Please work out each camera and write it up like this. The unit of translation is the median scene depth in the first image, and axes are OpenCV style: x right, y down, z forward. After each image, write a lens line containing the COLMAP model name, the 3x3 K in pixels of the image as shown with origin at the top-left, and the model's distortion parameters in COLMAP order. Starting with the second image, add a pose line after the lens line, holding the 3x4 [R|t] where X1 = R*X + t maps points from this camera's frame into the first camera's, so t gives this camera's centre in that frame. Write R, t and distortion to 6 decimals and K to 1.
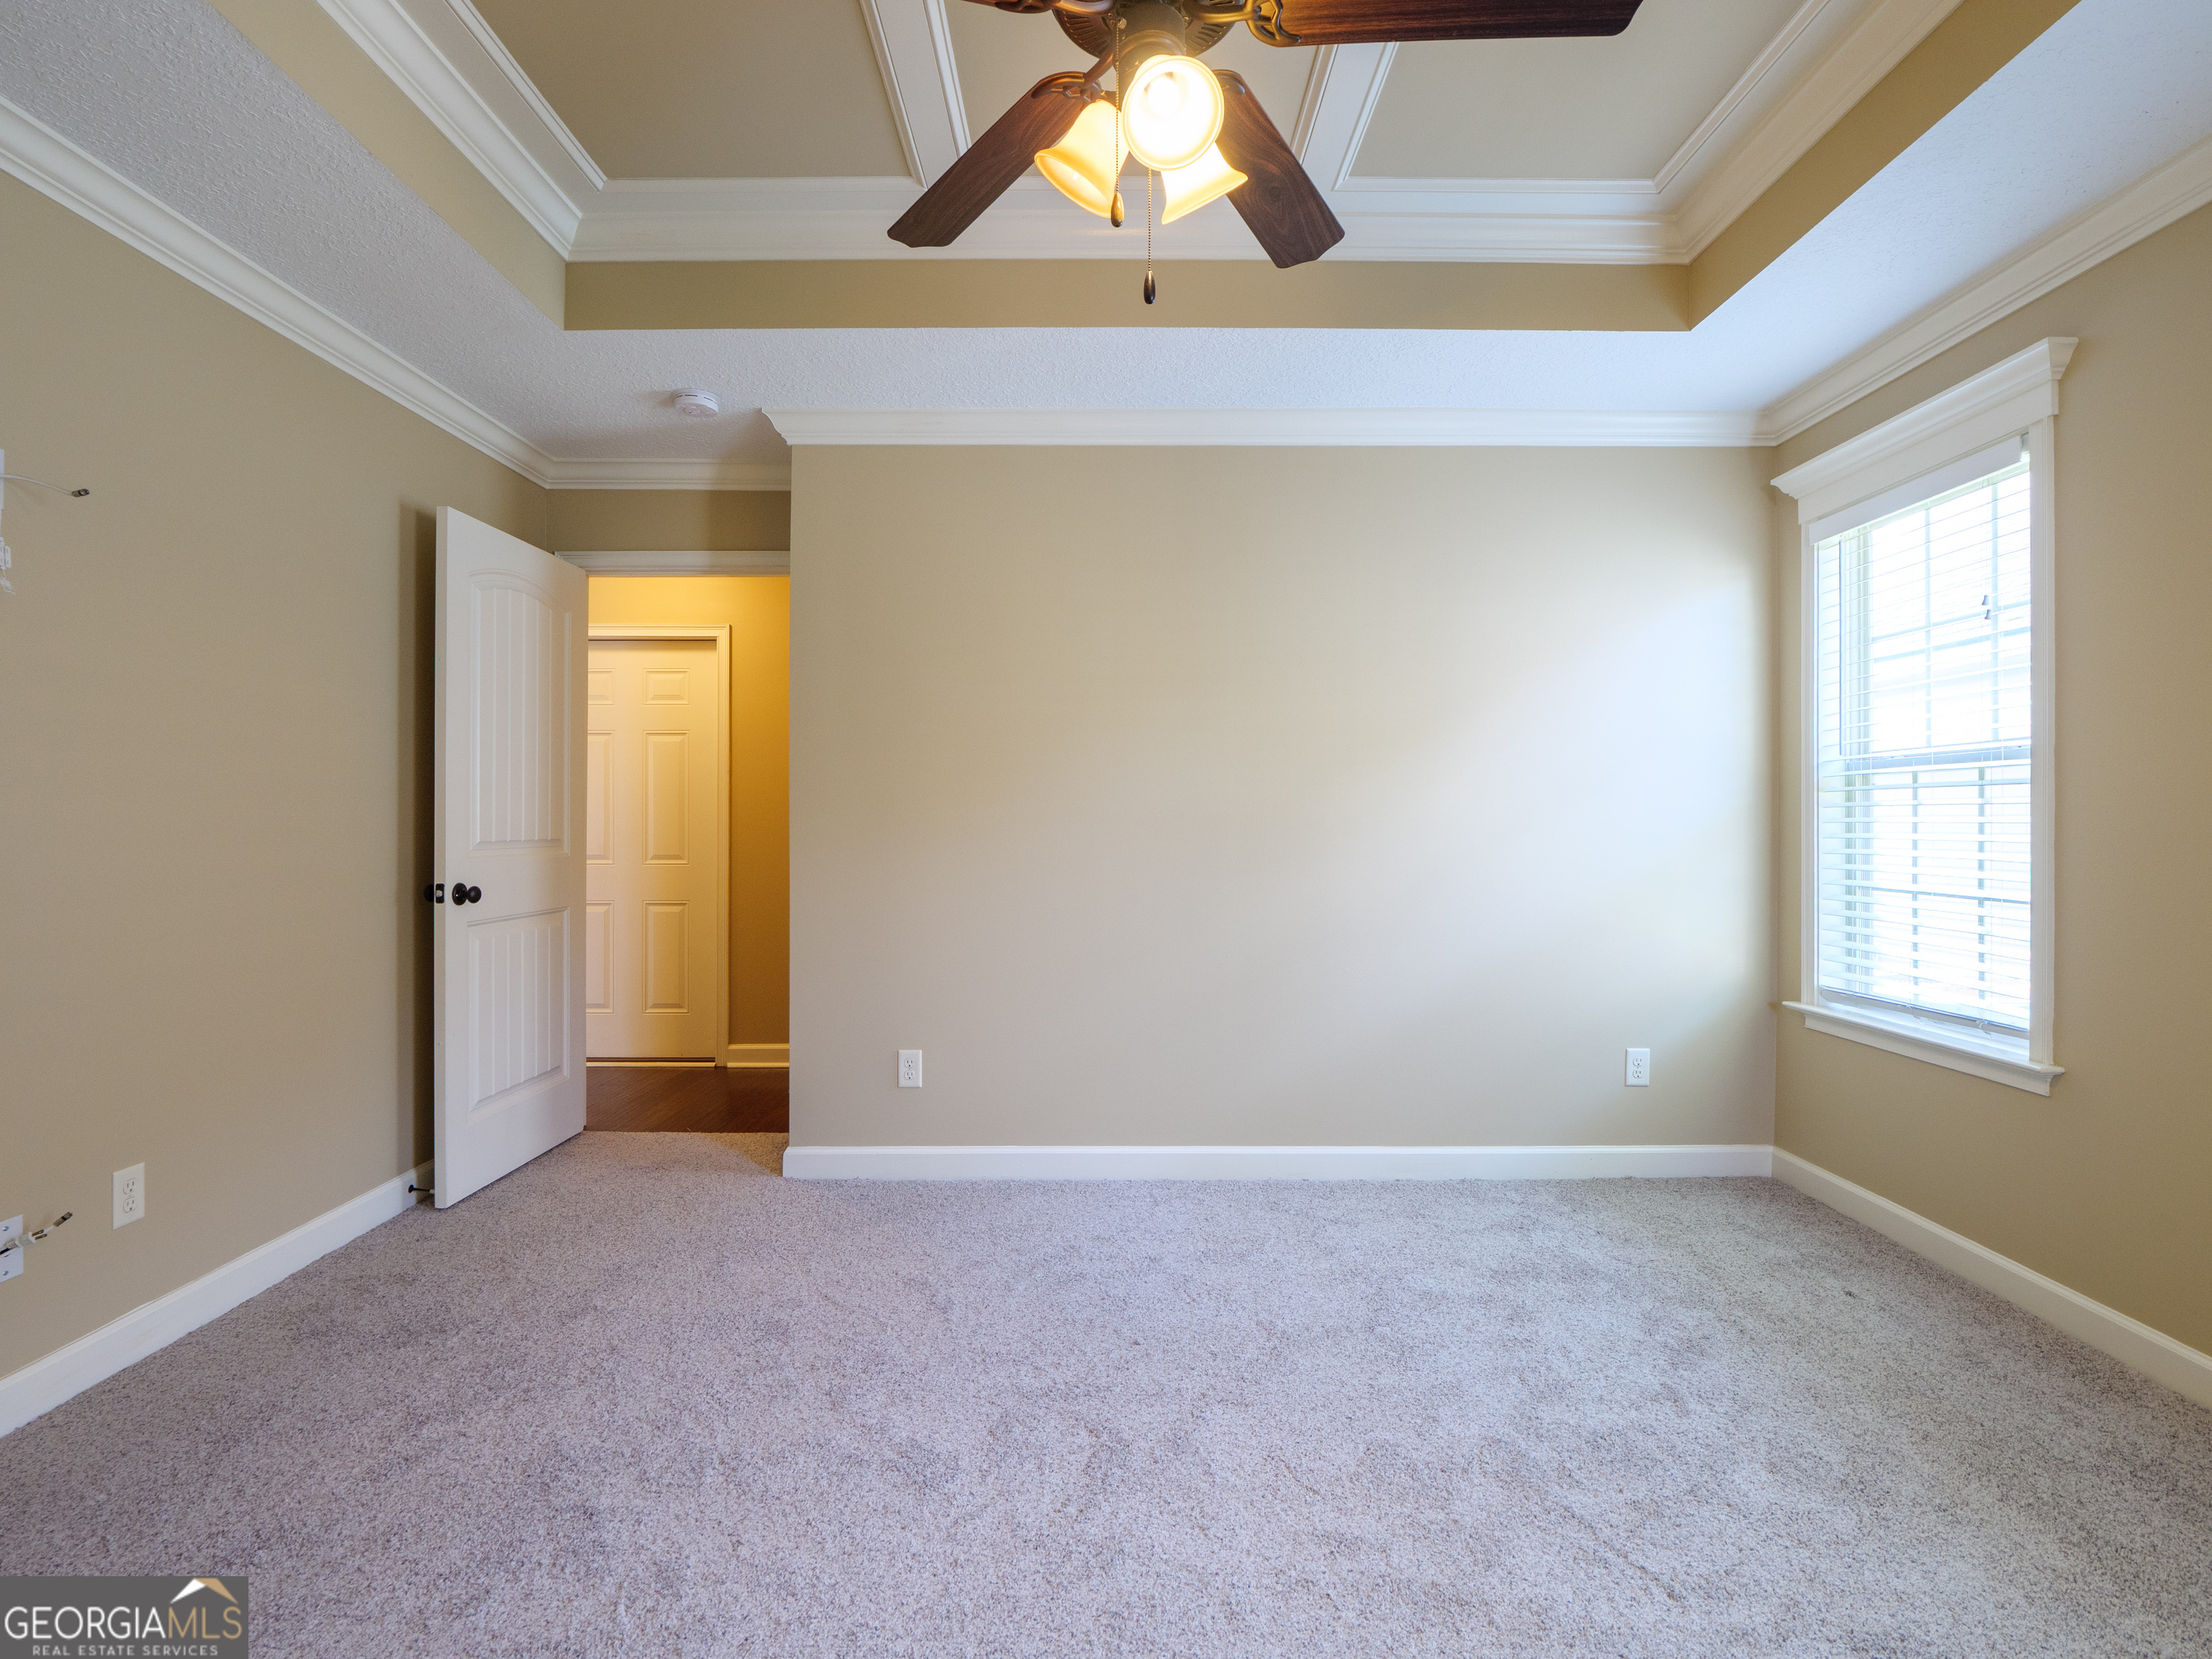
lens RADIAL K [[1094.3, 0, 1107.0], [0, 1094.3, 828.8], [0, 0, 1]] dist [-0.008093, -0.004426]
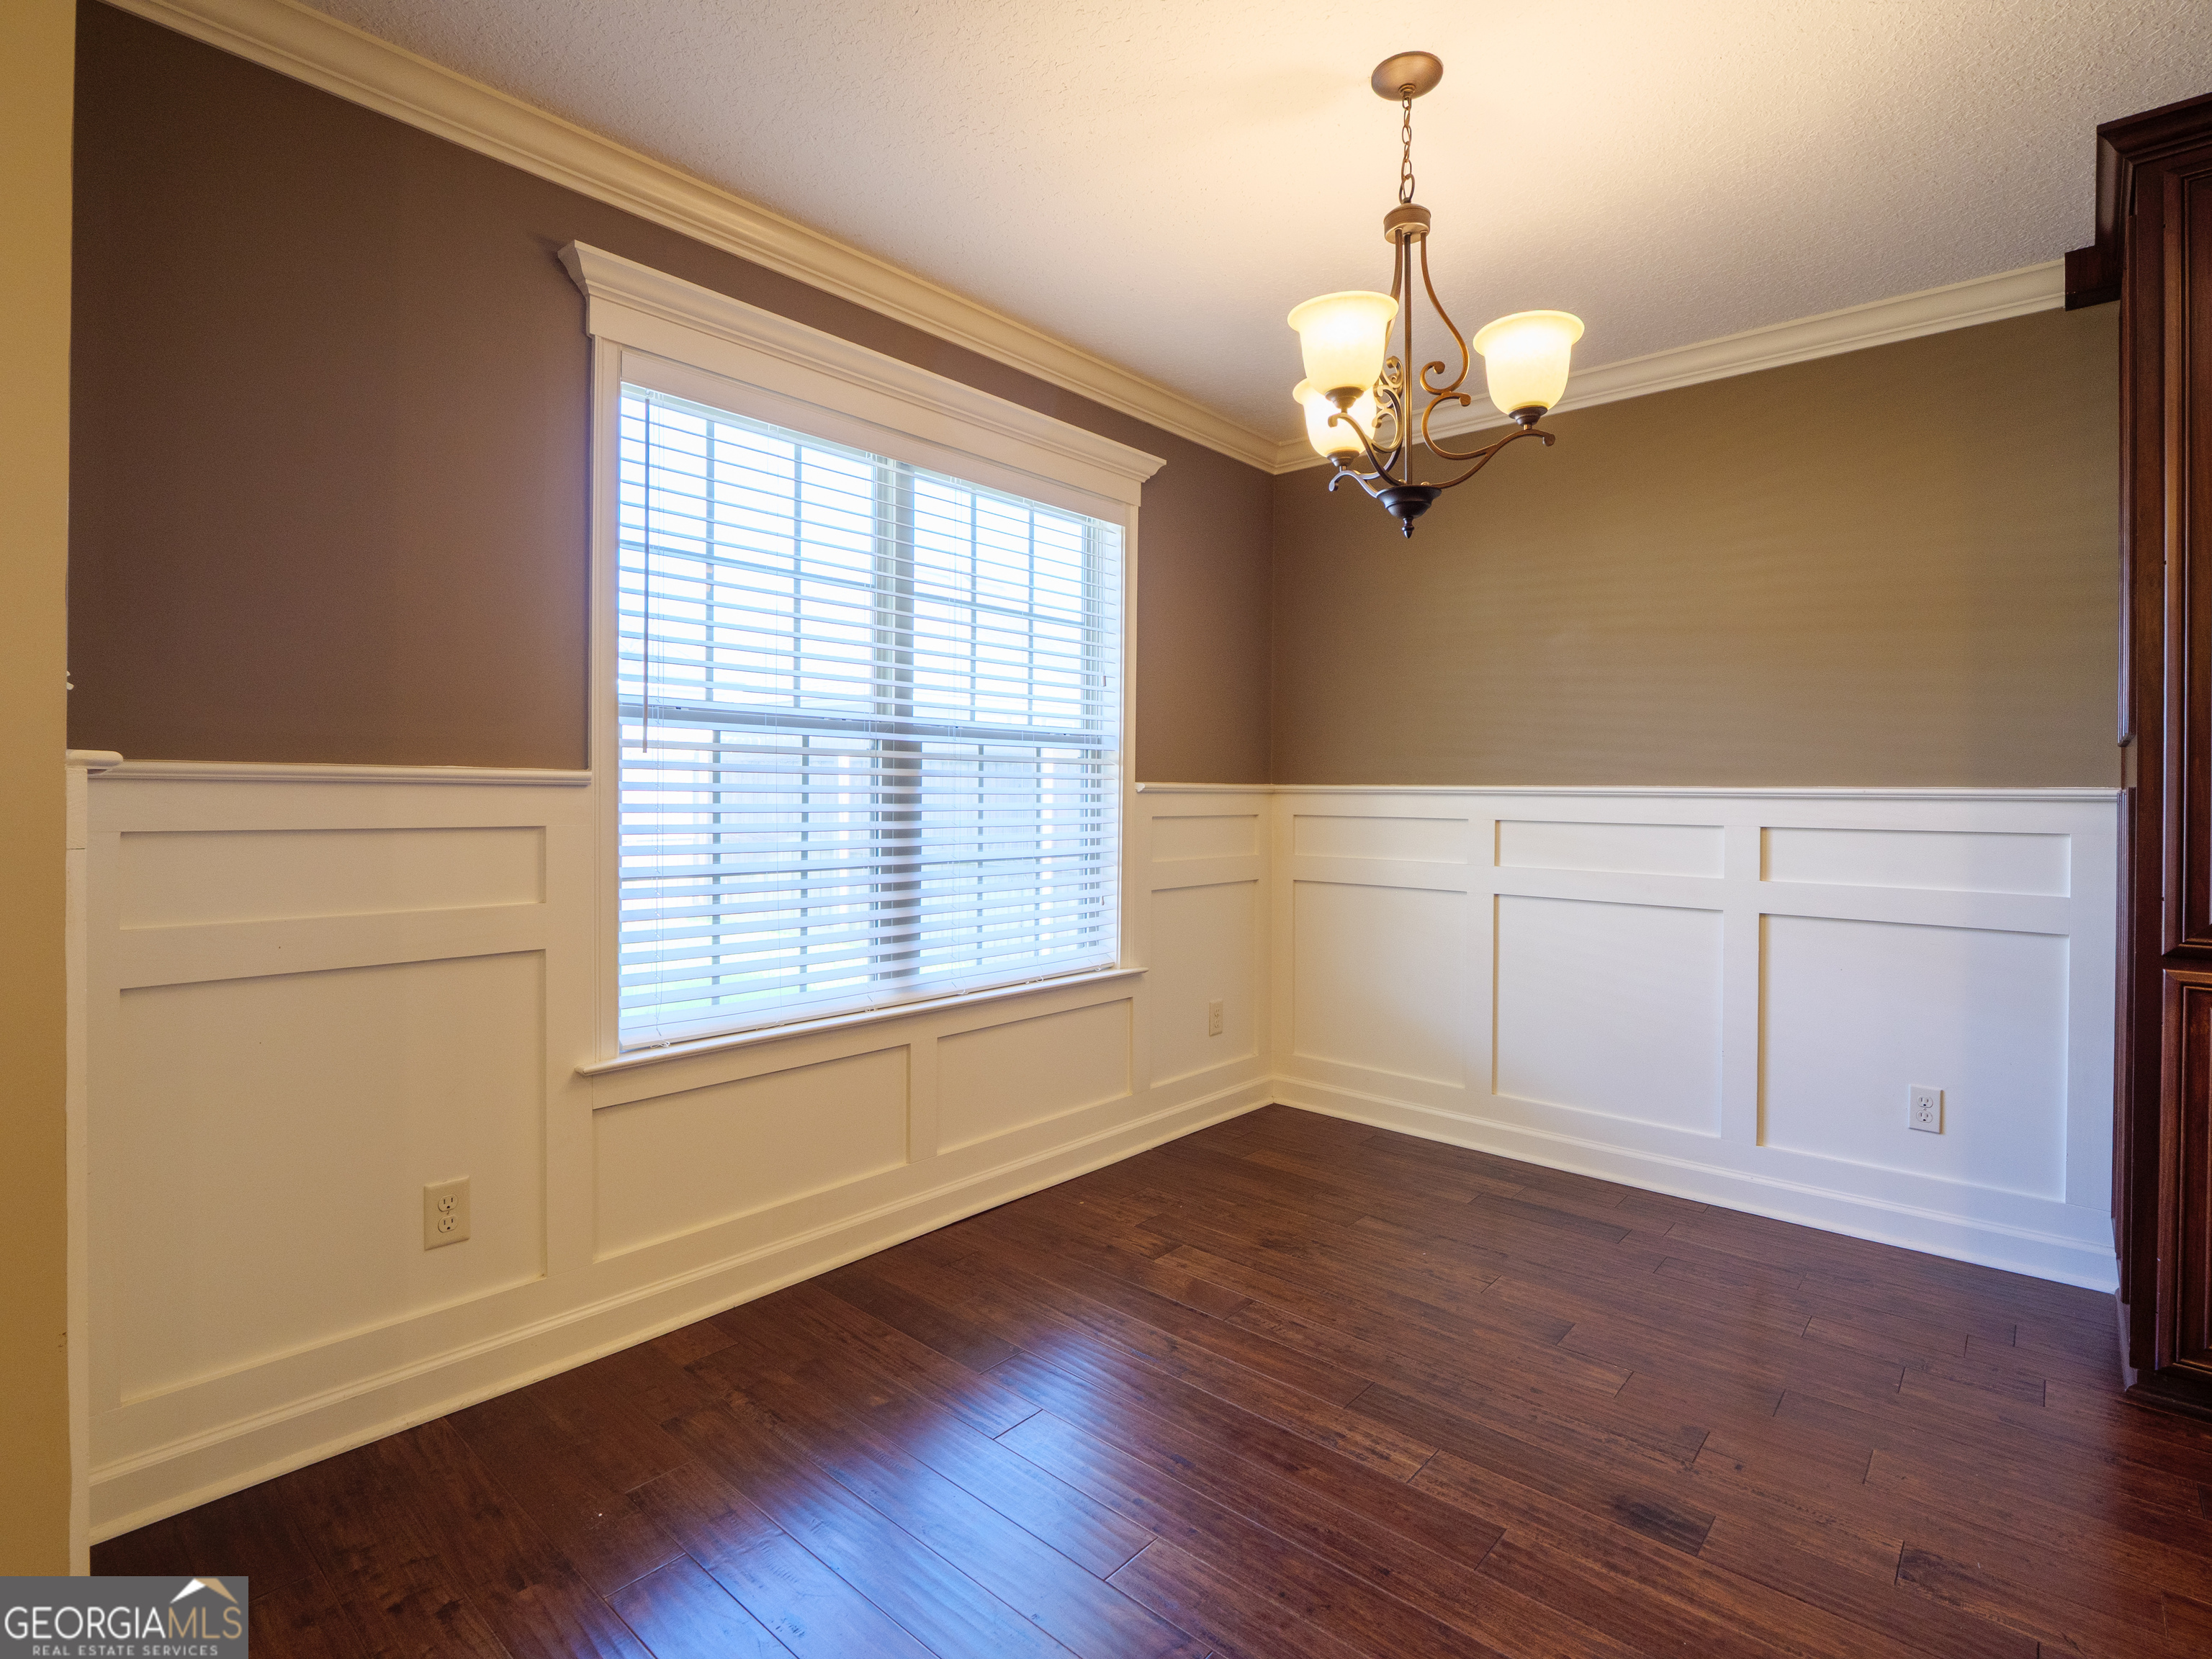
lens RADIAL K [[1094.3, 0, 1104.6], [0, 1094.3, 806.5], [0, 0, 1]] dist [-0.008093, -0.004426]
pose [[-0.742740, -0.008572, 0.669525, -0.044289], [-0.001149, 0.999933, 0.011529, -0.005195], [-0.669579, 0.007794, -0.742700, 1.702240]]
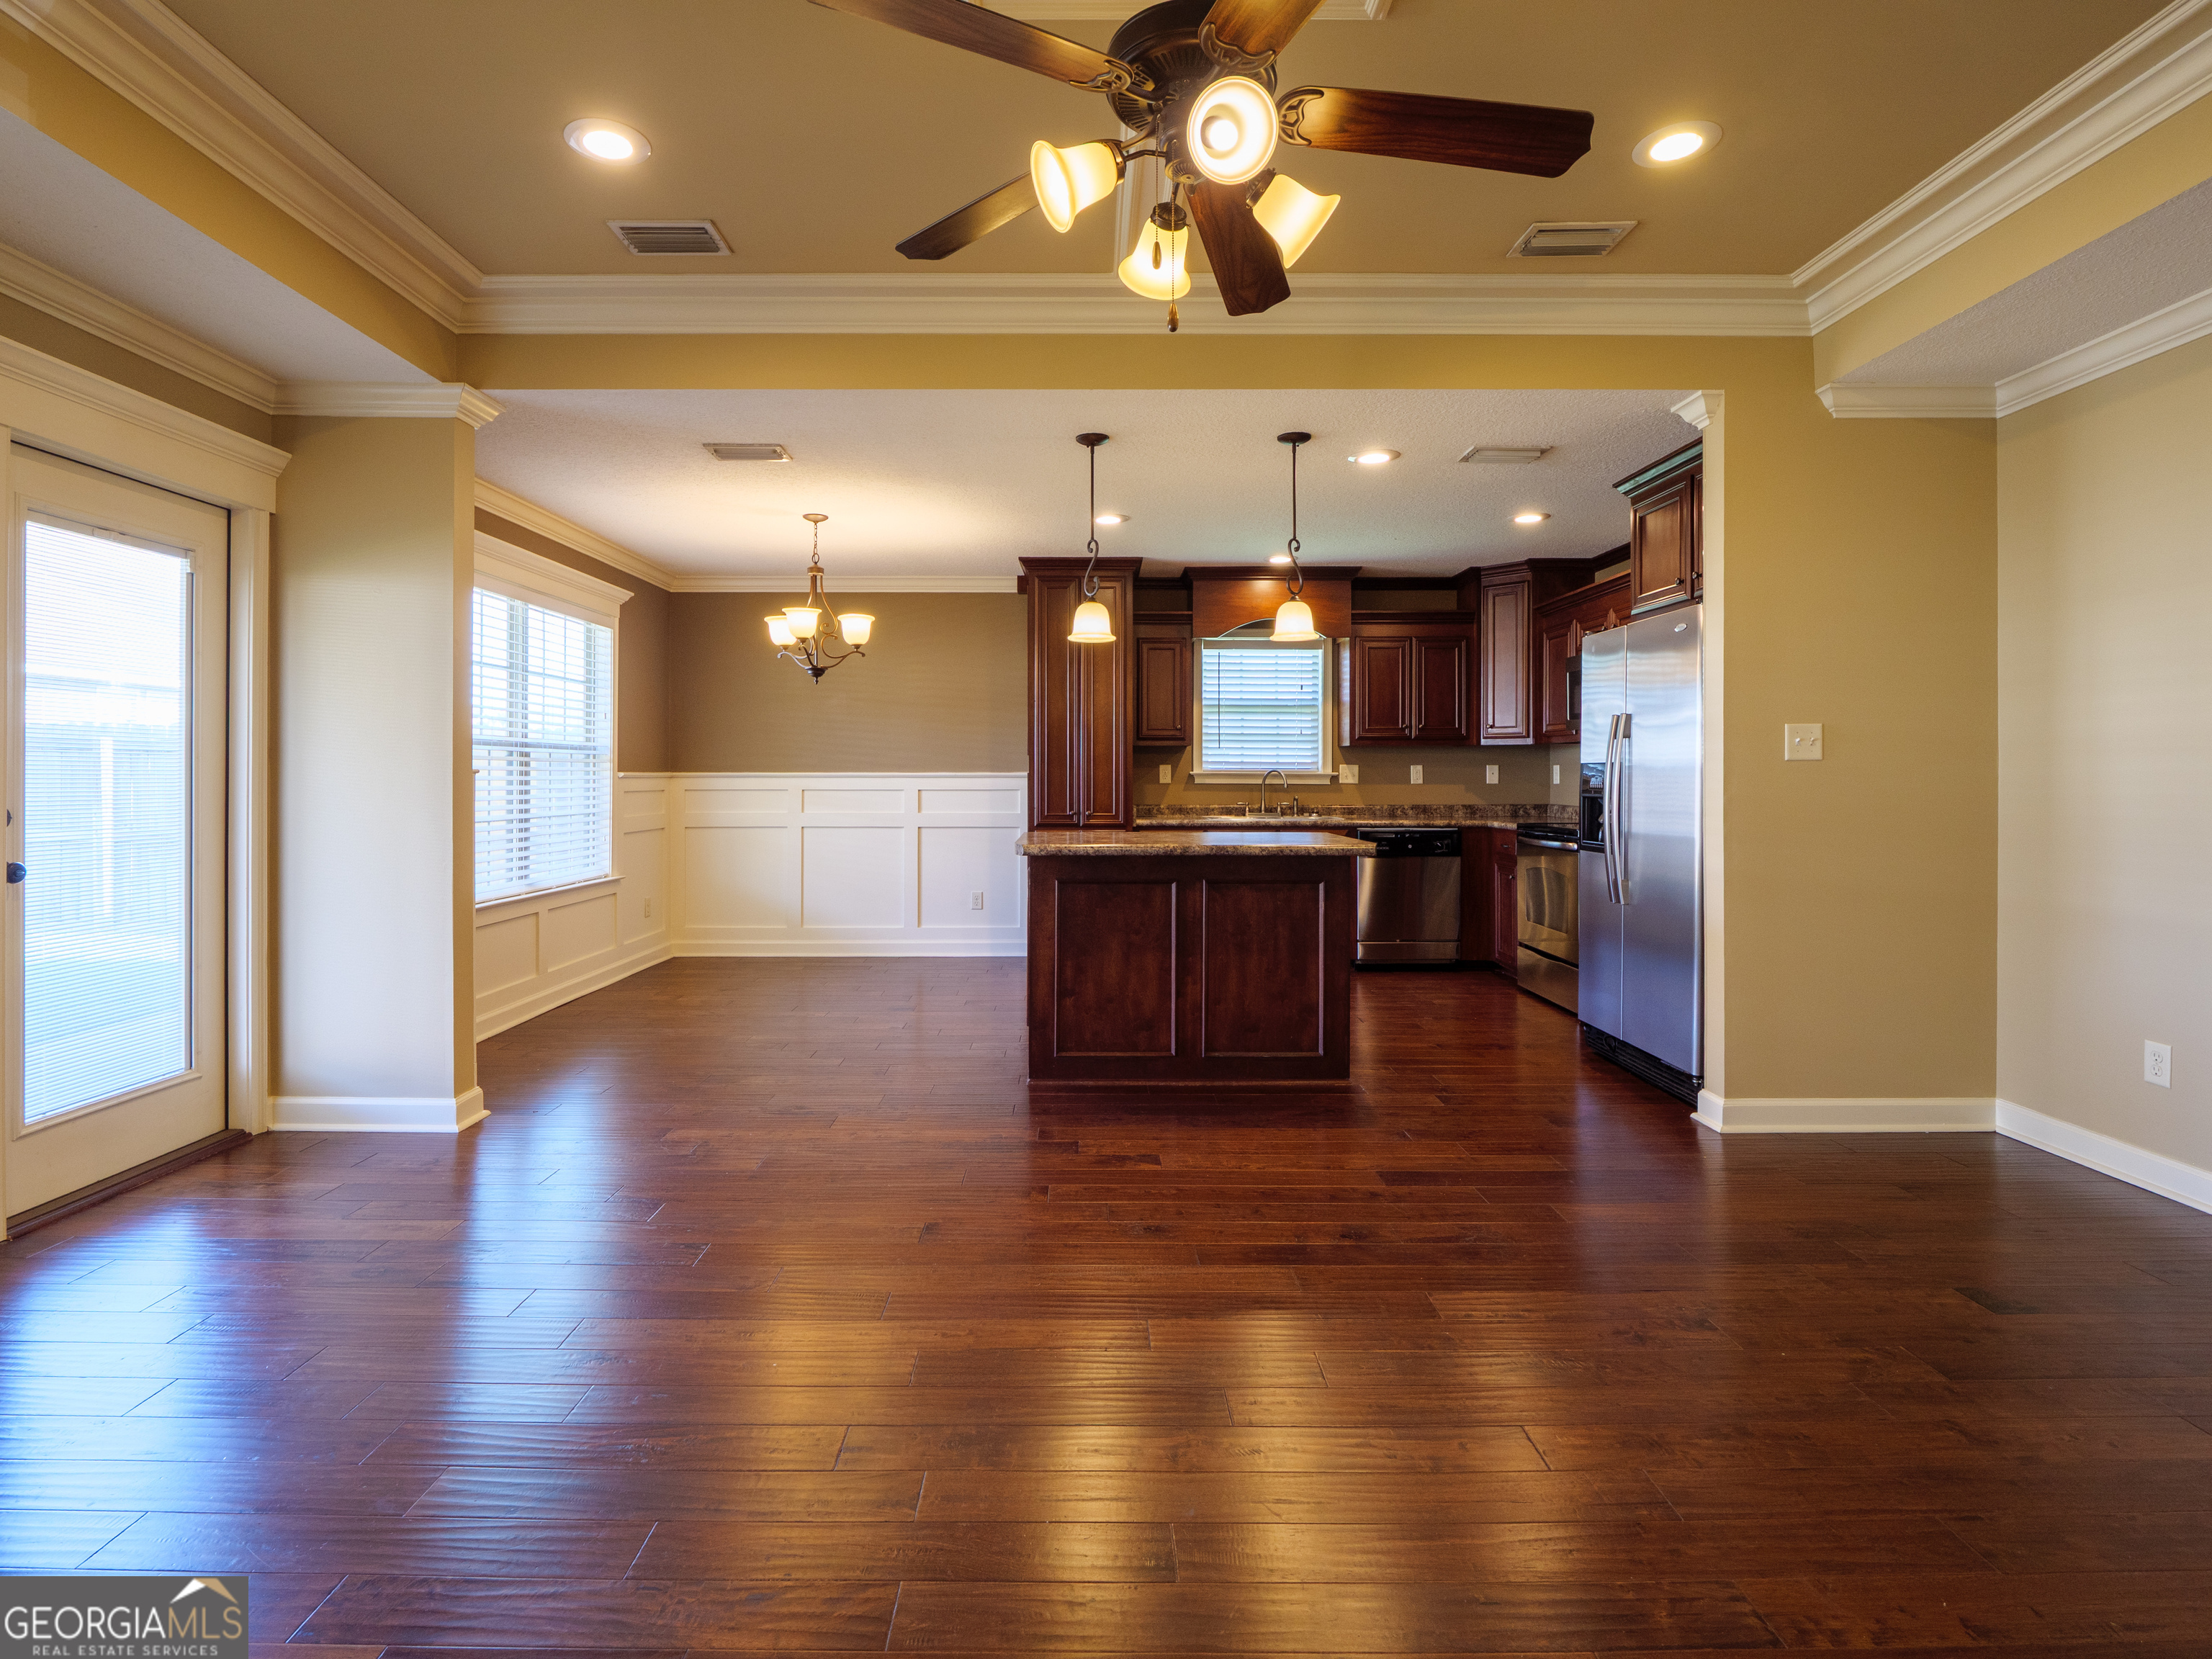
lens RADIAL K [[1094.3, 0, 1086.3], [0, 1094.3, 777.9], [0, 0, 1]] dist [-0.008093, -0.004426]
pose [[-0.999959, 0.009096, 0.000110, -0.184807], [0.009097, 0.999943, 0.005549, -0.010462], [-0.000059, 0.005550, -0.999985, 2.919925]]
